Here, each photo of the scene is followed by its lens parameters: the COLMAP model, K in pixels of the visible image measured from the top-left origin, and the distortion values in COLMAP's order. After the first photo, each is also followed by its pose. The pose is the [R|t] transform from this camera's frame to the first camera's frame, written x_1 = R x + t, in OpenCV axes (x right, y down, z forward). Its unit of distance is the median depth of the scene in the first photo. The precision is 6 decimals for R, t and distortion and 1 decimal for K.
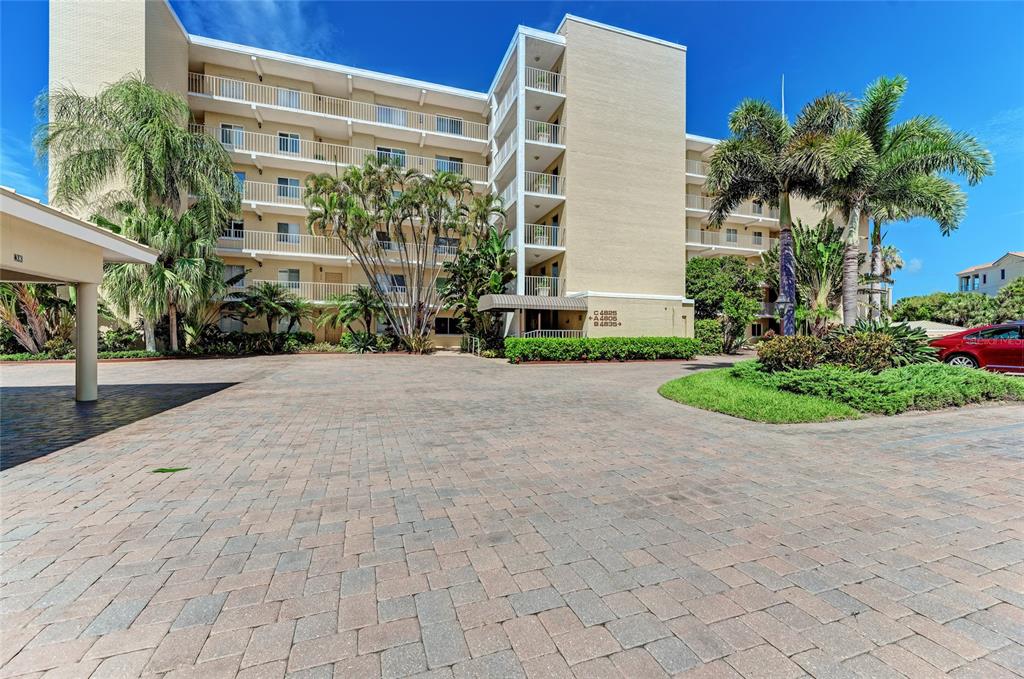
lens RADIAL K [[432.1, 0, 512.0], [0, 432.1, 339.5], [0, 0, 1]] dist [0.002197, 0.000415]
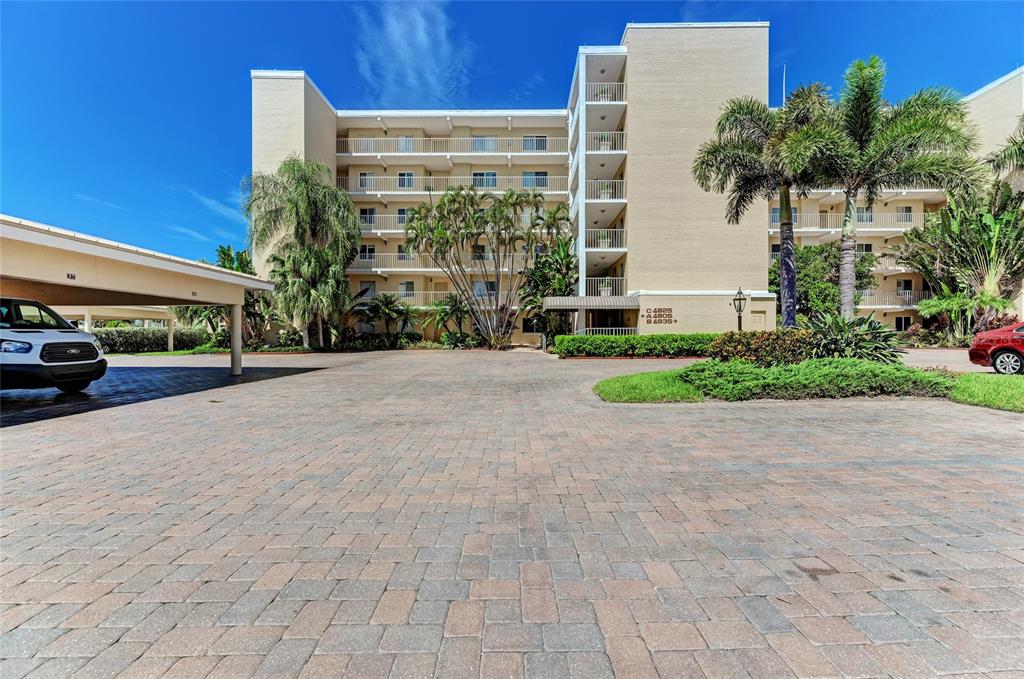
lens RADIAL K [[432.1, 0, 512.0], [0, 432.1, 339.5], [0, 0, 1]] dist [0.002197, 0.000415]
pose [[0.940778, -0.004428, -0.338994, 0.214839], [0.005799, 0.999979, 0.003031, 0.001837], [0.338973, -0.004817, 0.940784, -0.076604]]
